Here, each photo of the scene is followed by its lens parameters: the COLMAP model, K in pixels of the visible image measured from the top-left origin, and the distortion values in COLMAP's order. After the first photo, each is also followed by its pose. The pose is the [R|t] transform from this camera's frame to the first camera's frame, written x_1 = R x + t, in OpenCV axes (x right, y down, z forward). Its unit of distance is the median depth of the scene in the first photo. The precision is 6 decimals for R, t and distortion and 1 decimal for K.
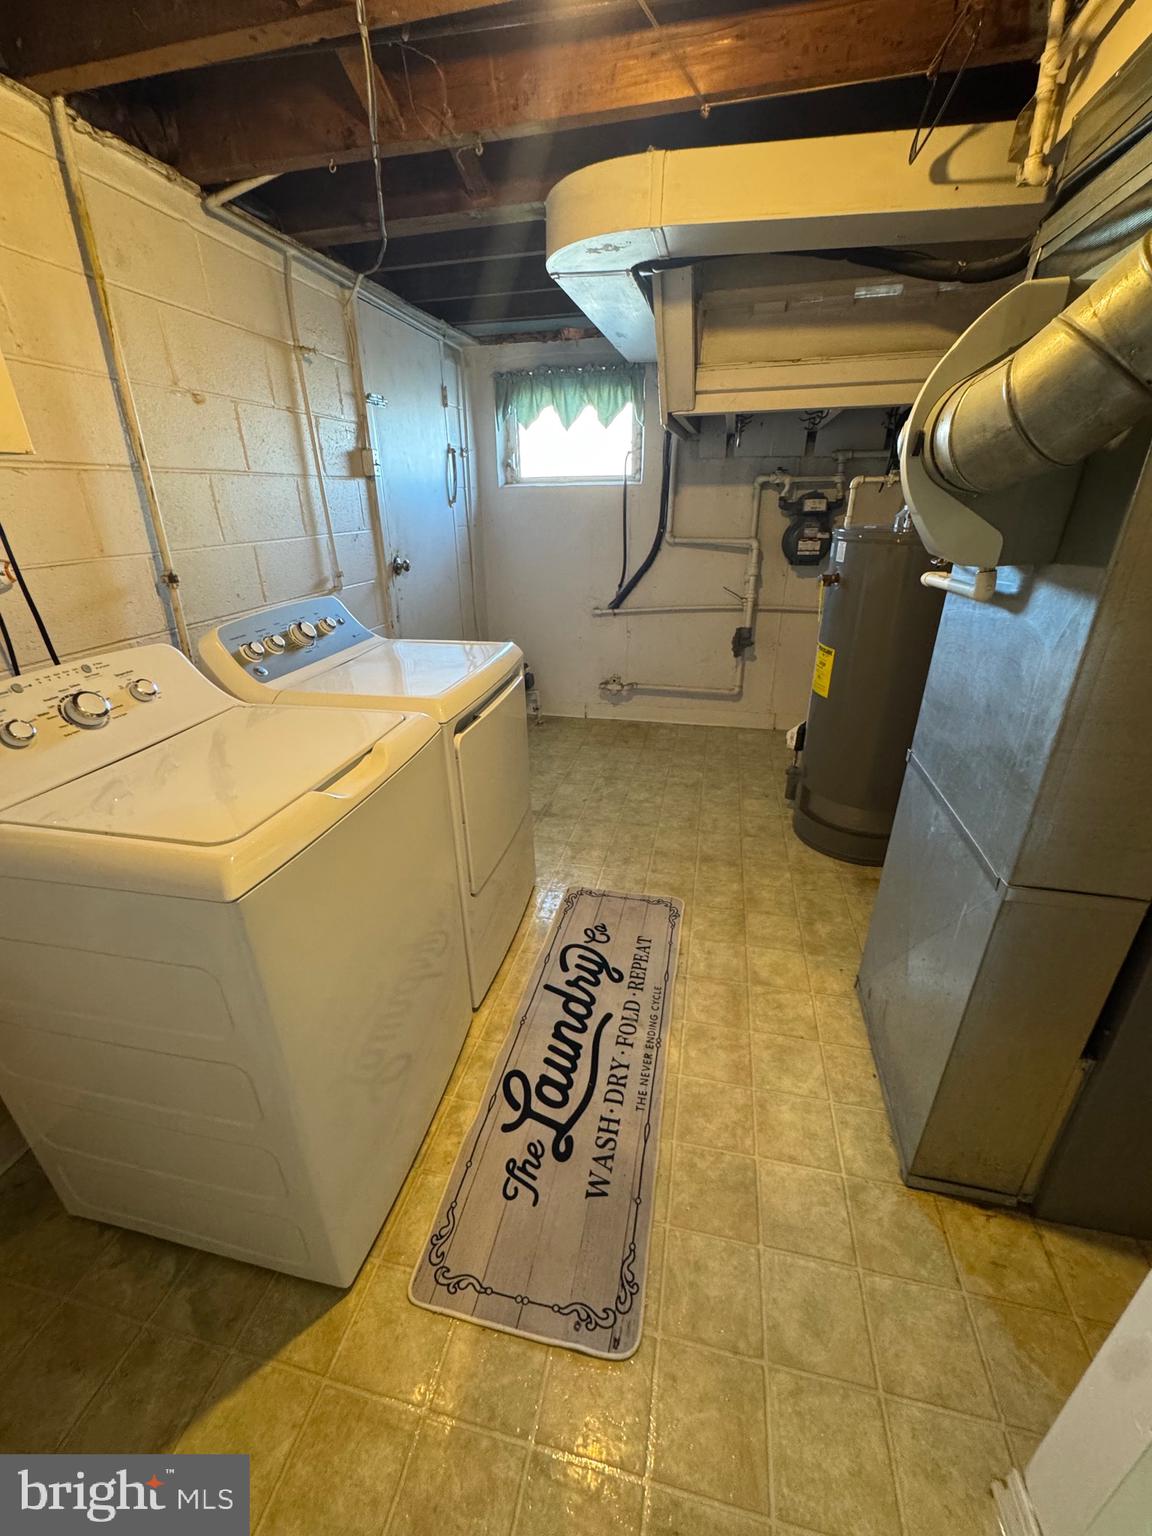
lens RADIAL K [[610.6, 0, 571.9], [0, 610.6, 765.3], [0, 0, 1]] dist [-0.001374, -0.000289]
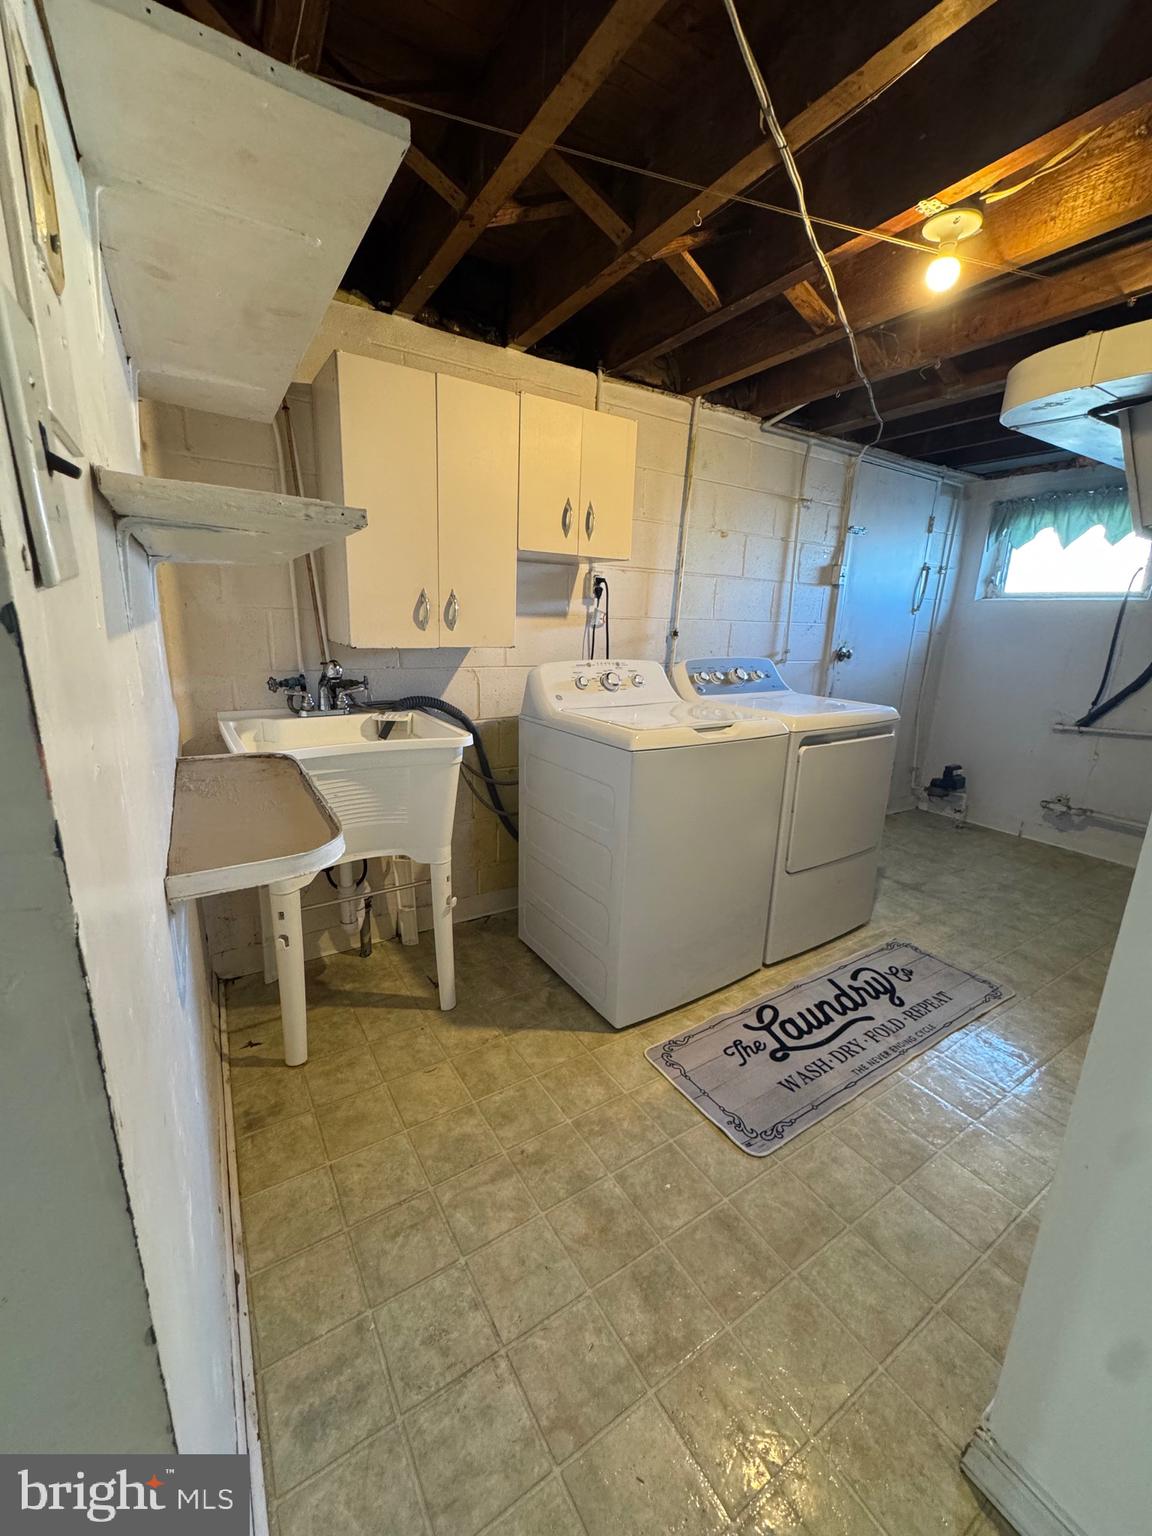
lens RADIAL K [[610.6, 0, 578.2], [0, 610.6, 769.1], [0, 0, 1]] dist [-0.001374, -0.000289]
pose [[0.711877, 0.208198, -0.670734, 0.327580], [-0.322715, 0.945221, -0.049111, 0.195941], [0.623767, 0.251418, 0.740070, -0.292418]]
